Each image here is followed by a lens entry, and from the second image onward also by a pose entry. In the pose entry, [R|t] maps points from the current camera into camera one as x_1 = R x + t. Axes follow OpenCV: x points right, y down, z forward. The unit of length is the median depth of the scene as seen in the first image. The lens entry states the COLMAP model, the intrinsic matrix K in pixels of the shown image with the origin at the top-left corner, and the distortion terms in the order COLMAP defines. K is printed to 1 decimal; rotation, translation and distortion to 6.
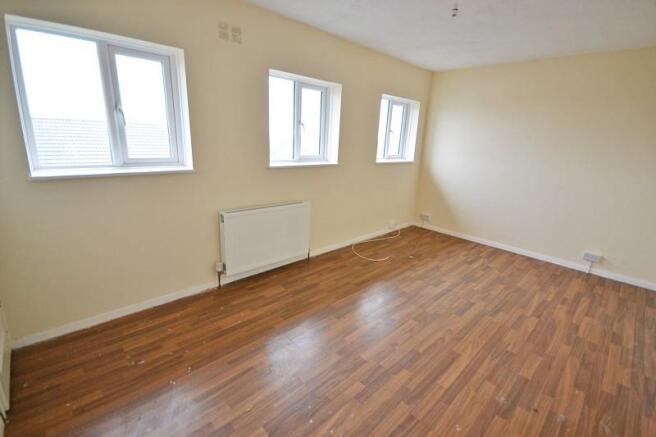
lens RADIAL K [[294.2, 0, 332.6], [0, 294.2, 219.4], [0, 0, 1]] dist [-0.002213, -0.000484]
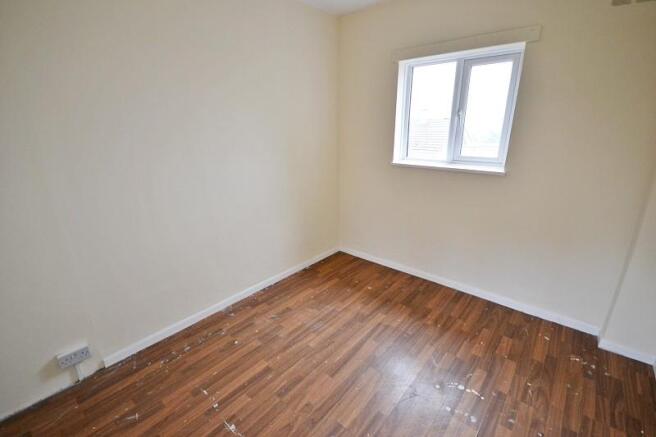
lens RADIAL K [[294.2, 0, 332.6], [0, 294.2, 219.4], [0, 0, 1]] dist [-0.002213, -0.000484]
pose [[0.089876, 0.250218, -0.964009, 0.787403], [-0.269648, 0.937889, 0.218299, -0.168304], [0.958756, 0.240323, 0.151765, 0.729238]]
